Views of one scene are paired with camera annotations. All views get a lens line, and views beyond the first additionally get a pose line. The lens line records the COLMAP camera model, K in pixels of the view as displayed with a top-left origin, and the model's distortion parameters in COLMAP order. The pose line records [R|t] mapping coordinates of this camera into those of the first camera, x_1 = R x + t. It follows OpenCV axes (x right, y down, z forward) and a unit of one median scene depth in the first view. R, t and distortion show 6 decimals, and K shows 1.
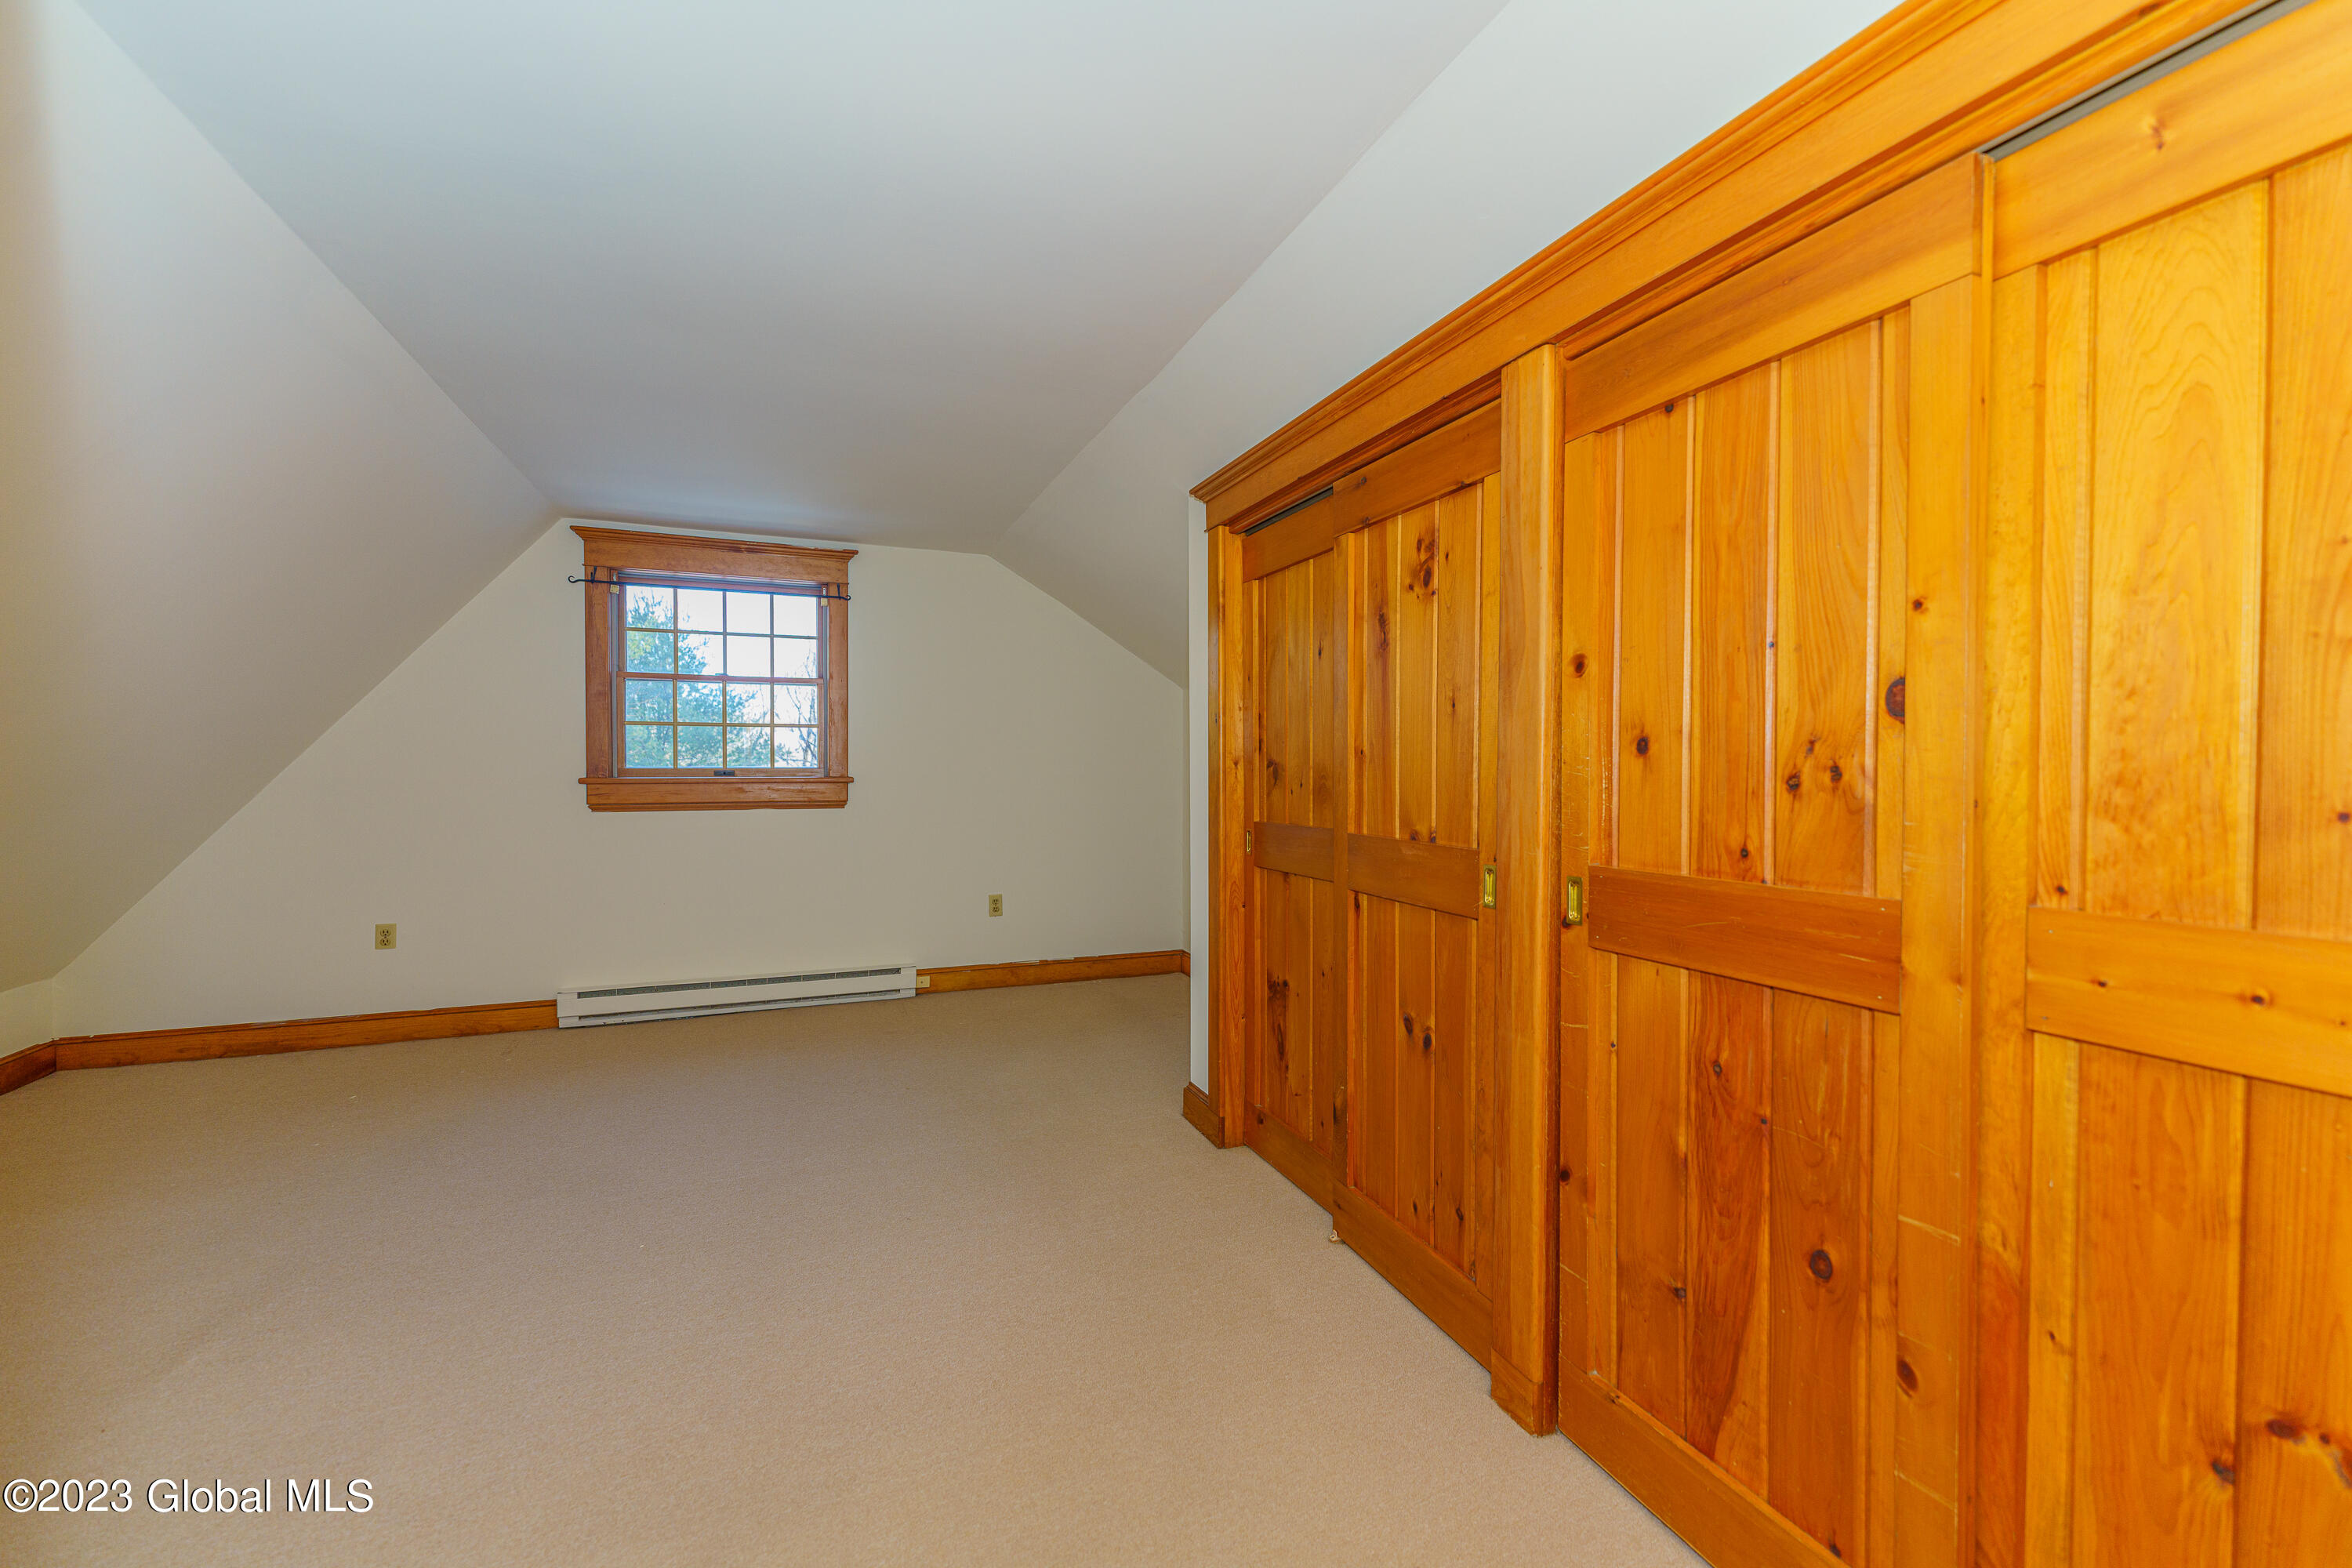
lens RADIAL K [[936.2, 0, 1173.3], [0, 936.2, 779.6], [0, 0, 1]] dist [0.001328, -0.000255]
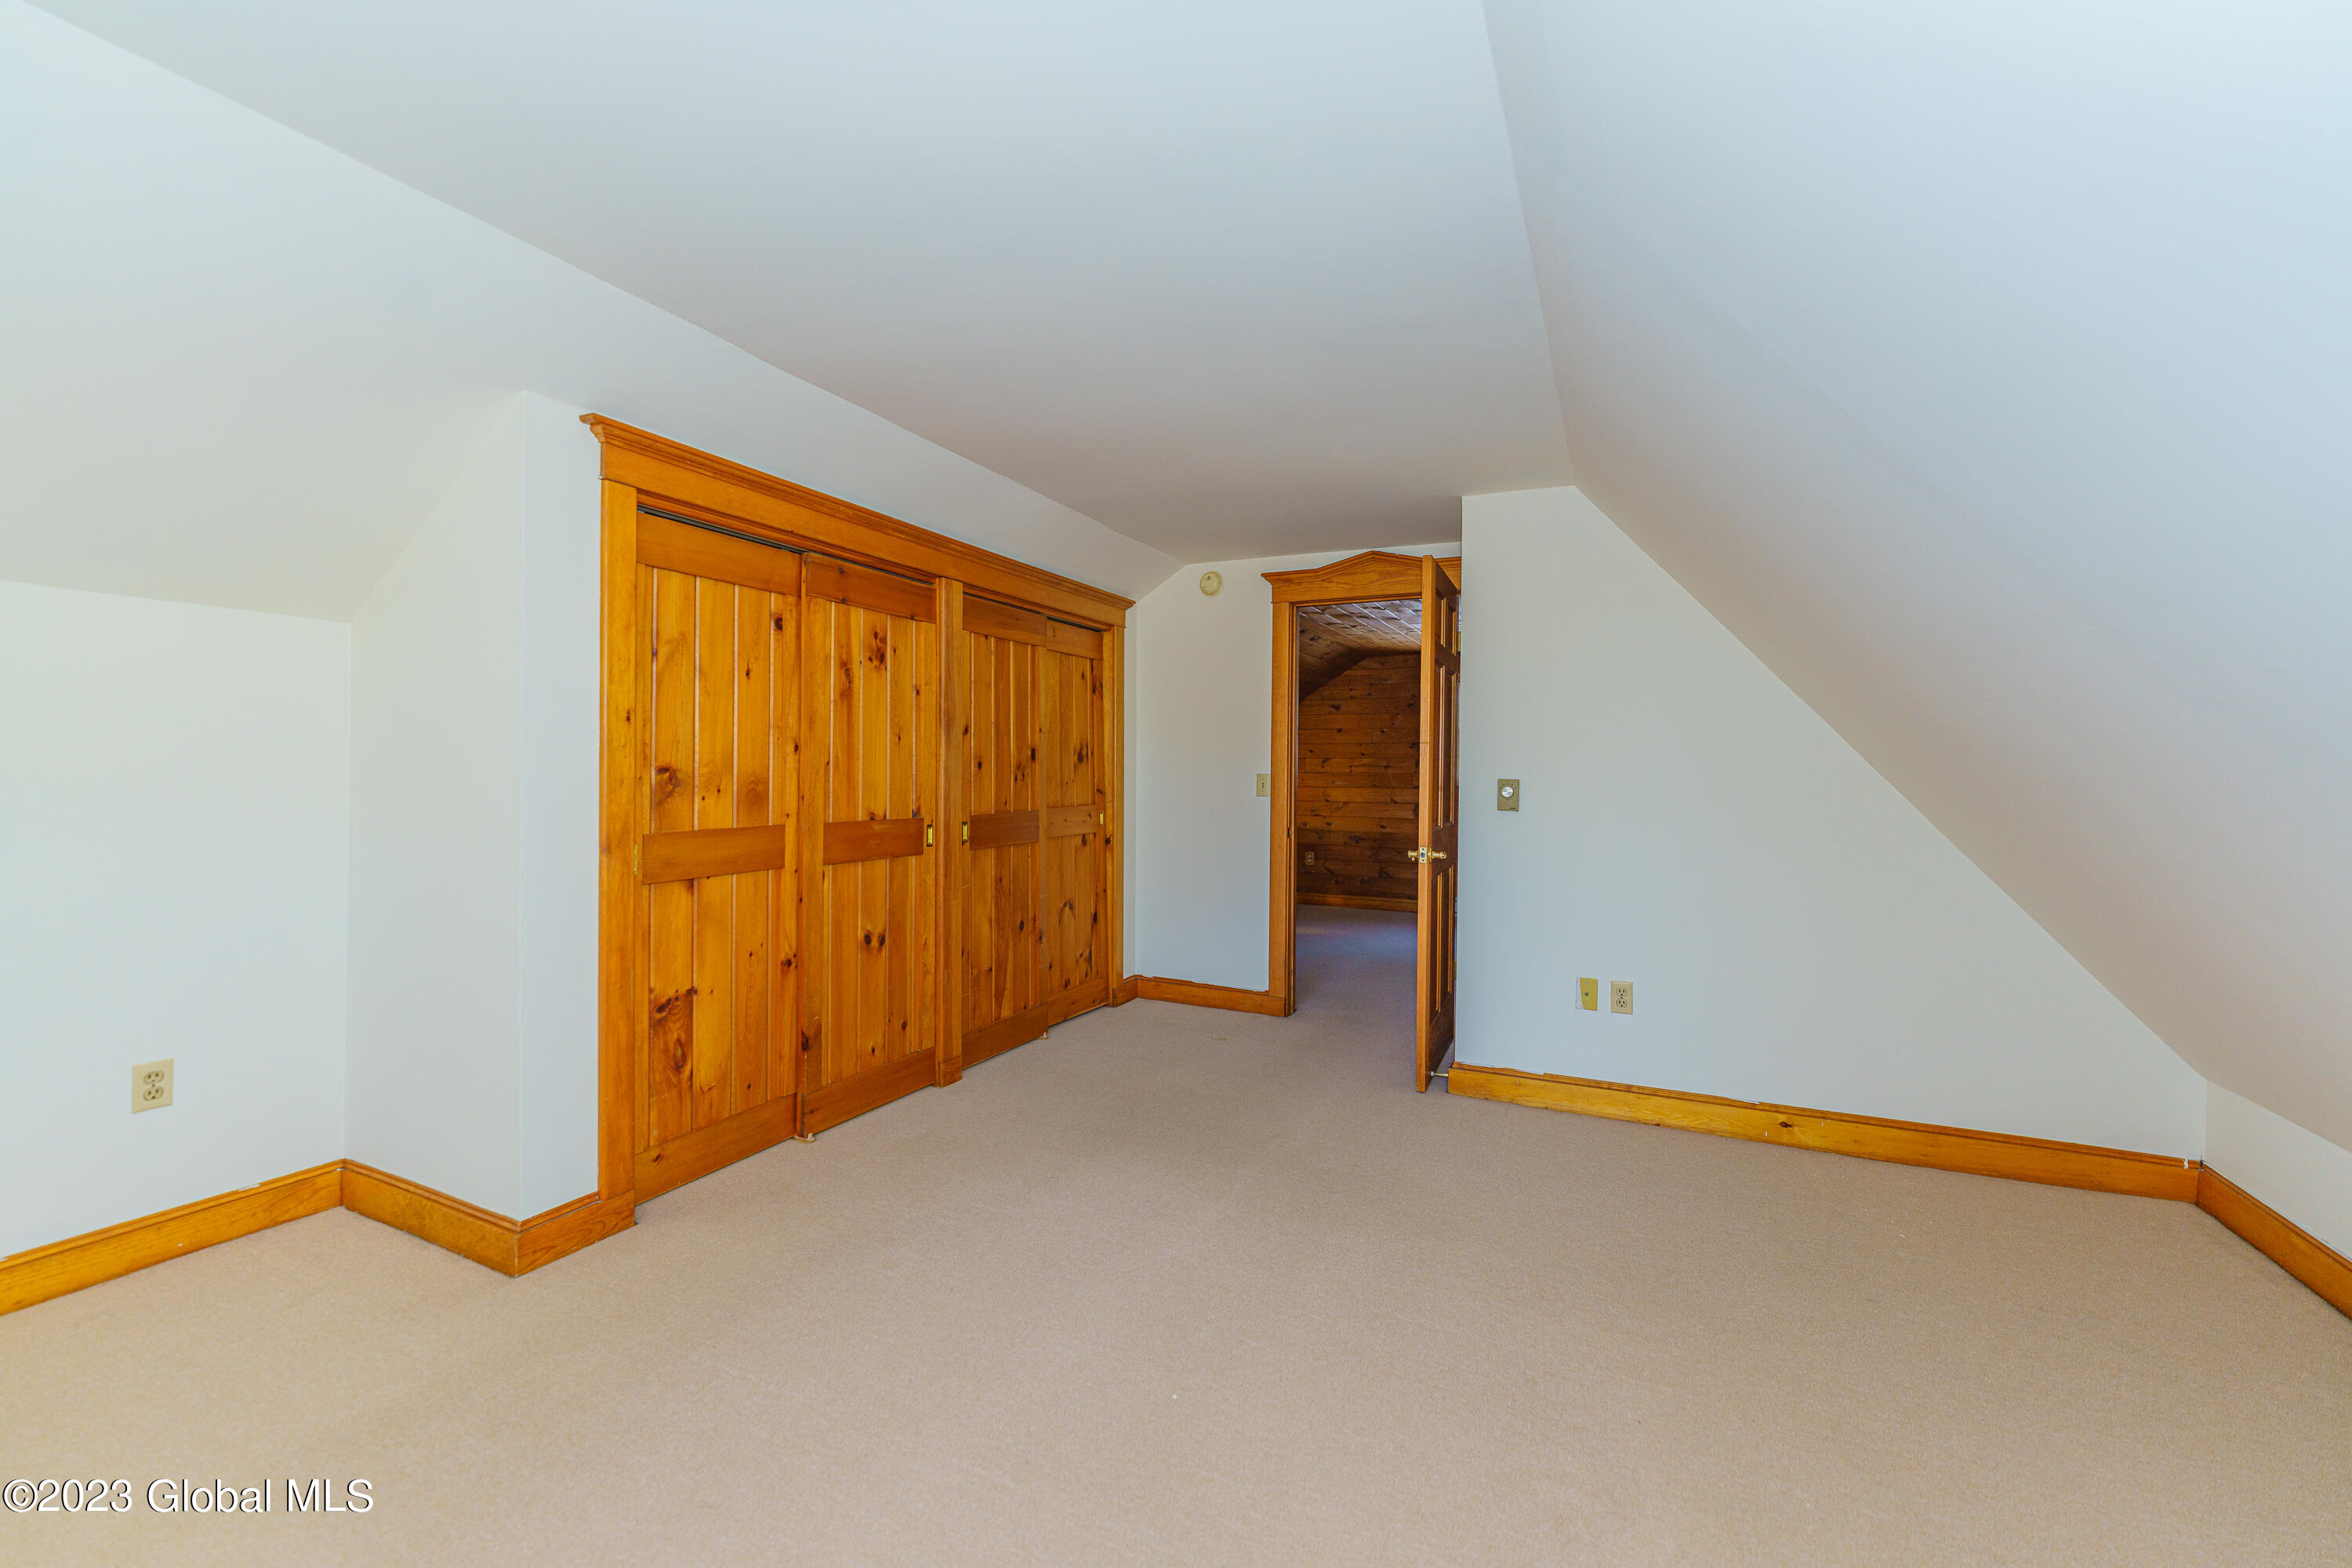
lens RADIAL K [[936.2, 0, 1173.3], [0, 936.2, 779.6], [0, 0, 1]] dist [0.001328, -0.000255]
pose [[-0.663665, -0.015231, 0.747875, -1.285310], [0.000530, 0.999783, 0.020831, -0.037022], [-0.748029, 0.014221, -0.663513, 1.698722]]
